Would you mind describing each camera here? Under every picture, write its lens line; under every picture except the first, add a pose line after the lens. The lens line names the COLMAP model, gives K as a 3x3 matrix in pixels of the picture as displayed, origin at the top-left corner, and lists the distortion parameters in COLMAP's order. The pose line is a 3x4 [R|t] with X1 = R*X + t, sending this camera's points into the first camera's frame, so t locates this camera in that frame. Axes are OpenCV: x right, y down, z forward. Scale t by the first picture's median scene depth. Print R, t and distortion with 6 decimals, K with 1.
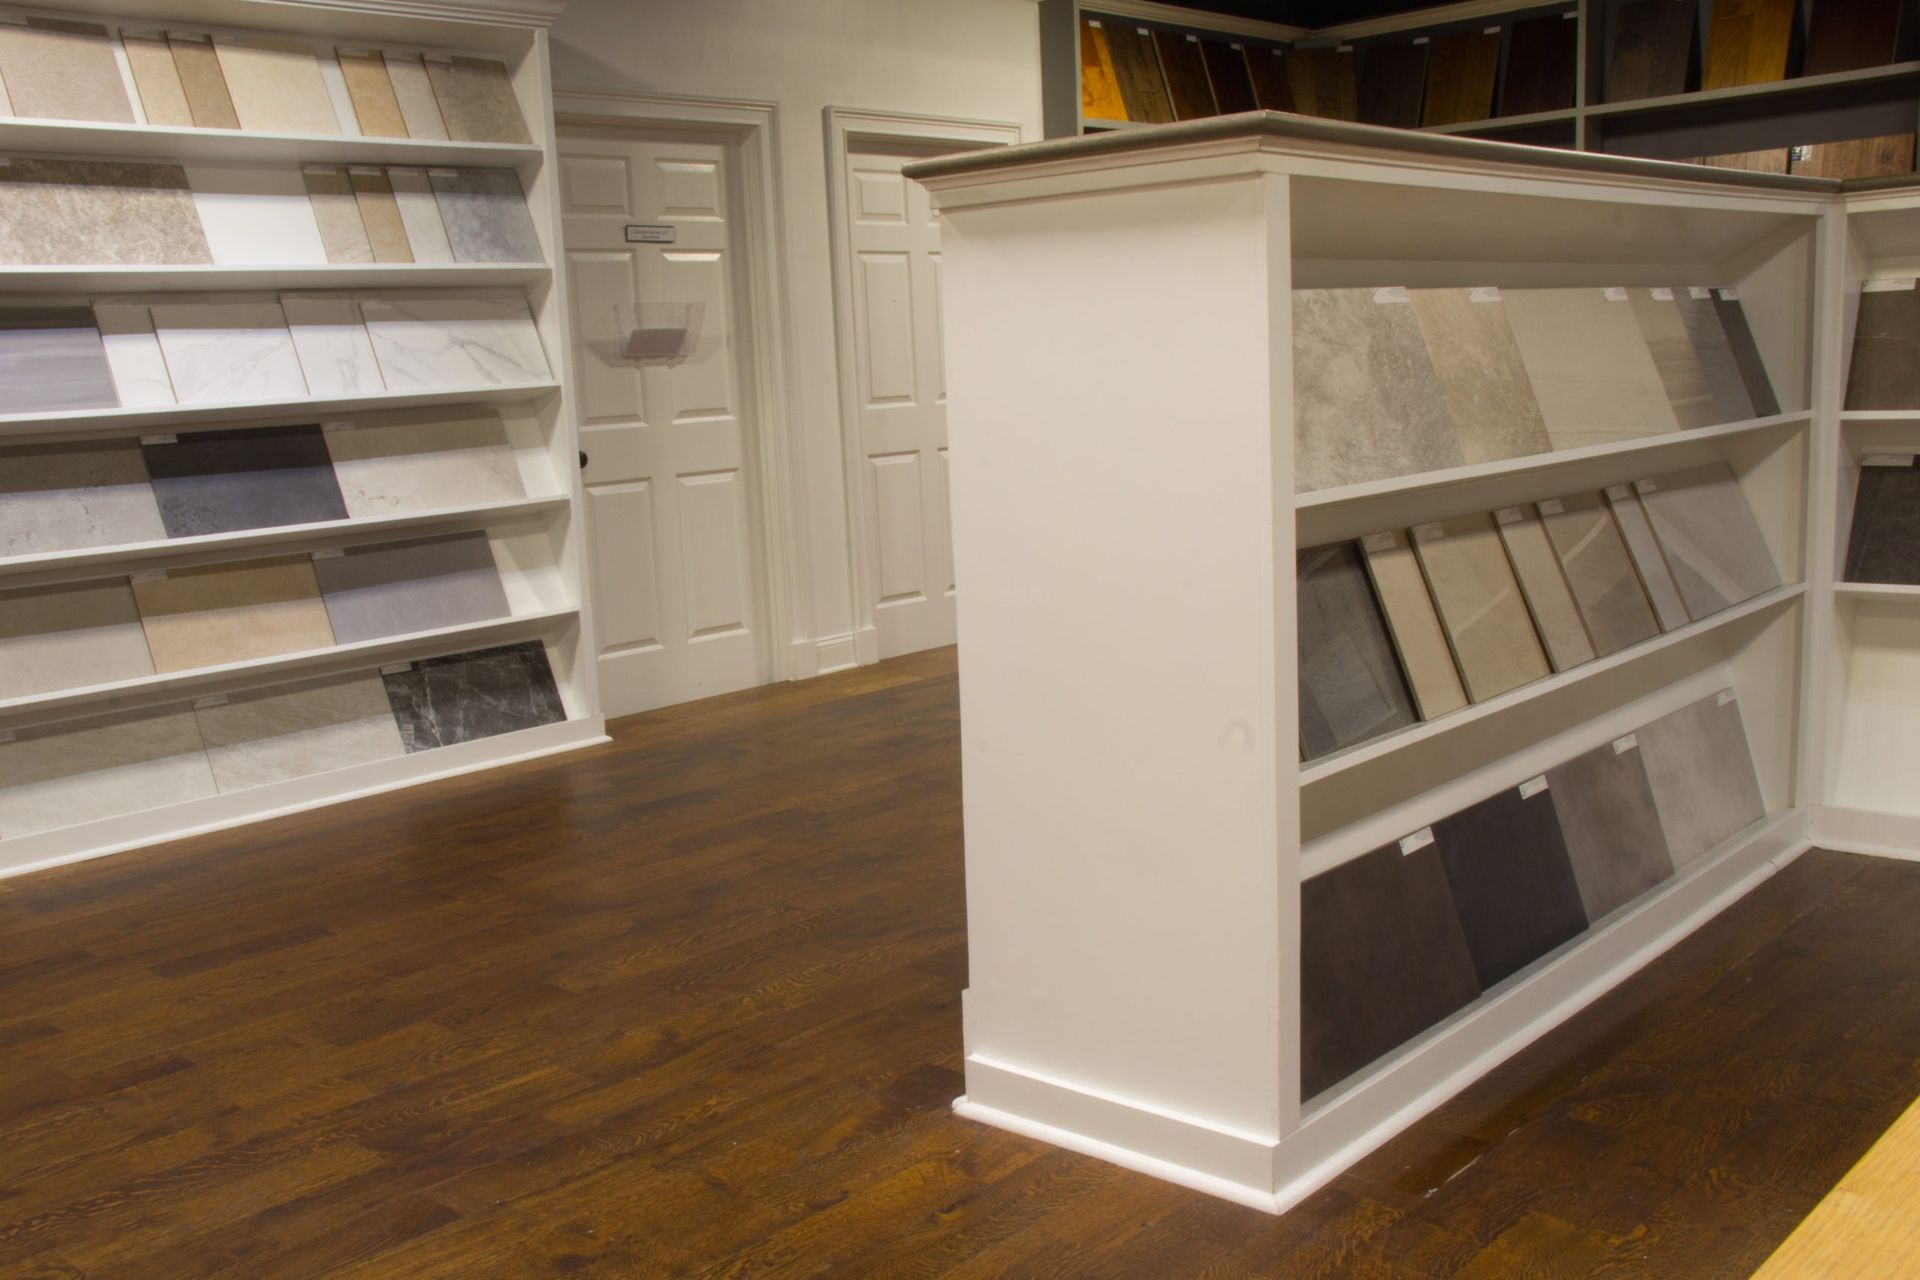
lens RADIAL K [[1815.8, 0, 899.2], [0, 1815.8, 671.1], [0, 0, 1]] dist [-0.093555, 0.129324]
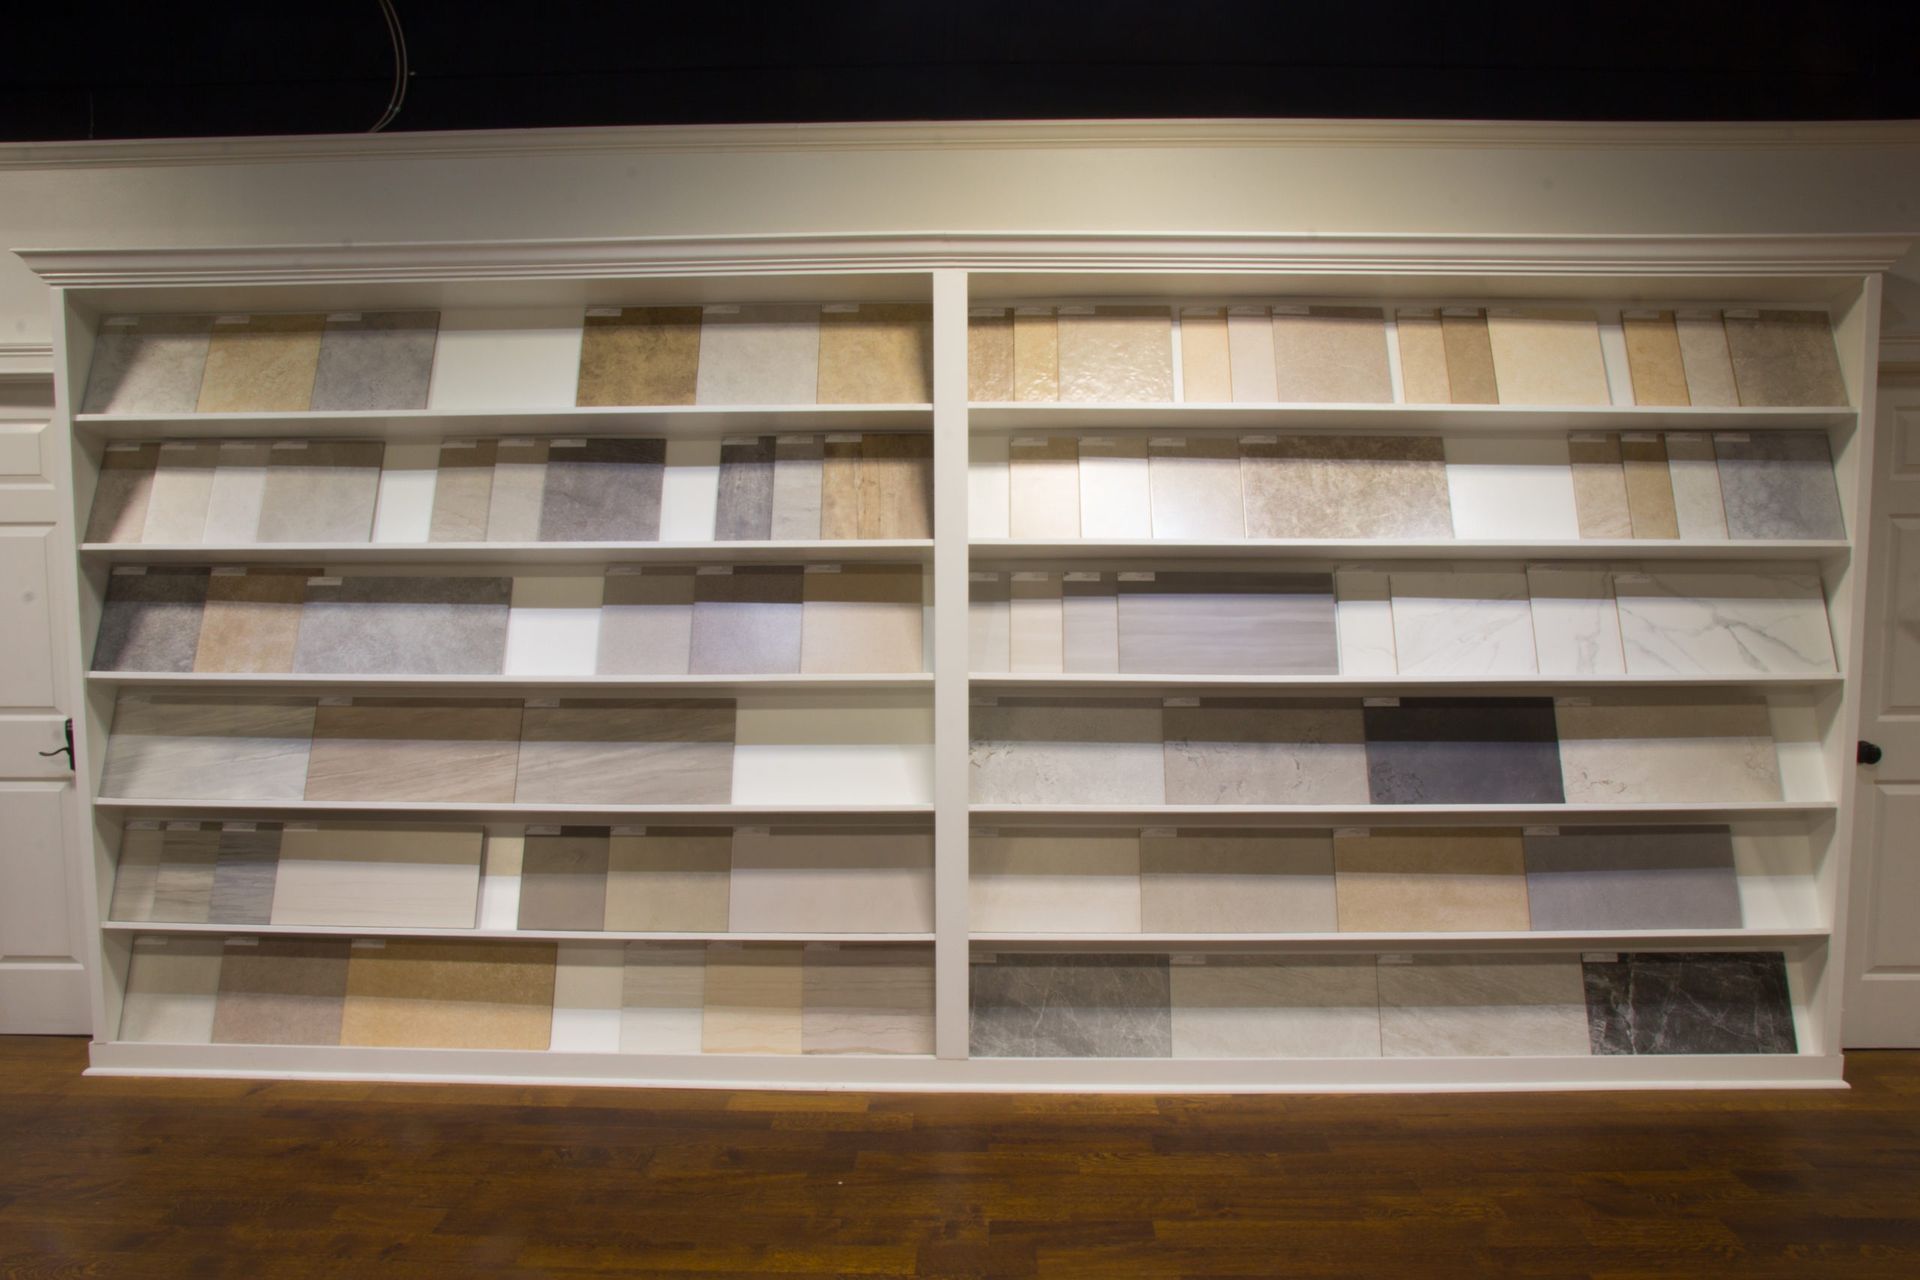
lens RADIAL K [[1511.6, 0, 931.6], [0, 1511.6, 681.2], [0, 0, 1]] dist [-0.118076, 0.090575]
pose [[0.672535, 0.121860, -0.729964, 0.033973], [-0.155932, 0.987540, 0.021196, -0.111162], [0.723452, 0.099570, 0.683157, 0.214361]]
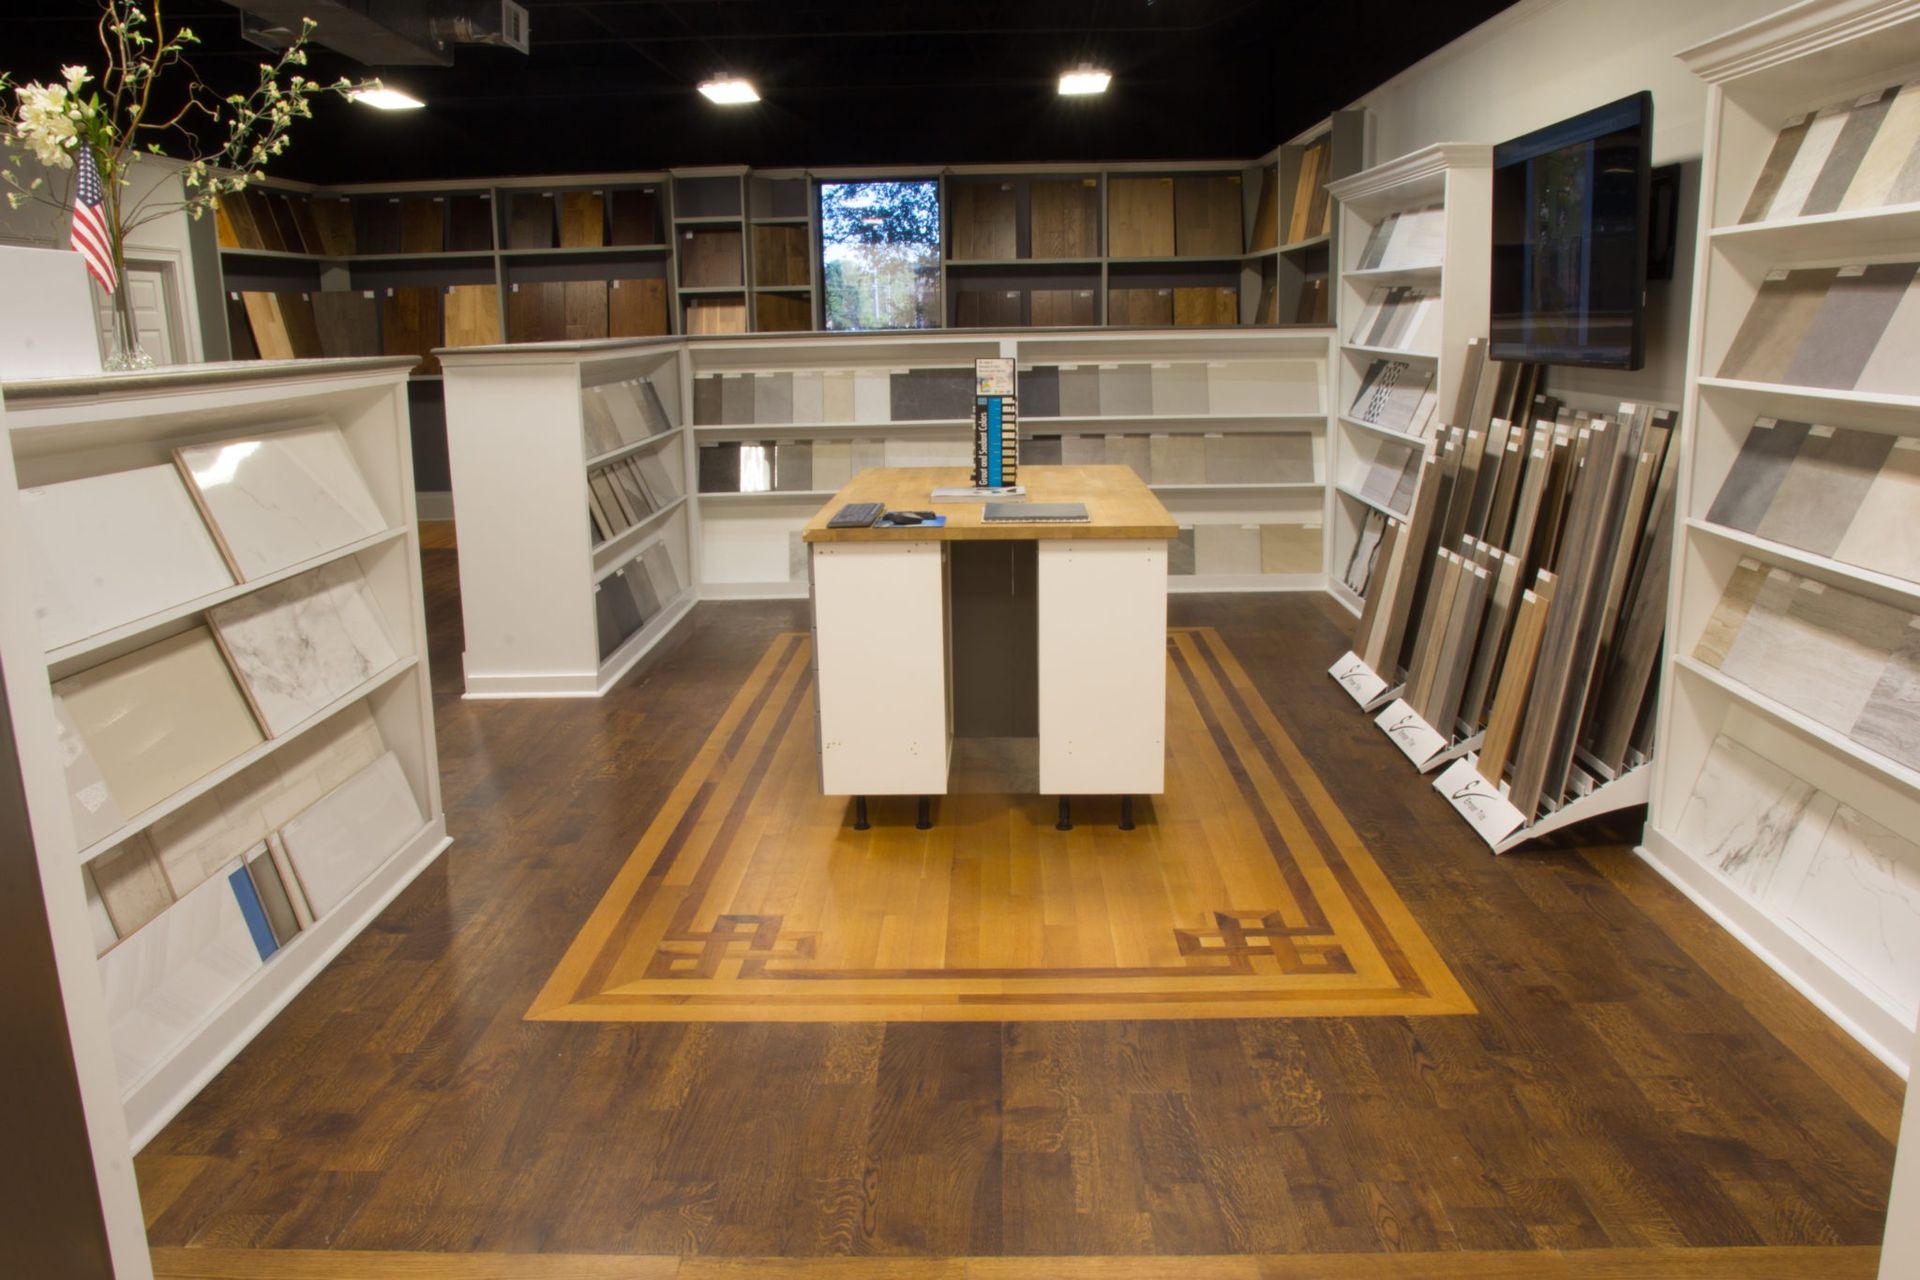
lens RADIAL K [[1511.6, 0, 931.6], [0, 1511.6, 681.2], [0, 0, 1]] dist [-0.118076, 0.090575]
pose [[0.745736, -0.122381, 0.654906, -0.479984], [0.096387, 0.992461, 0.075704, 0.061992], [-0.659233, 0.006669, 0.751909, -0.598307]]
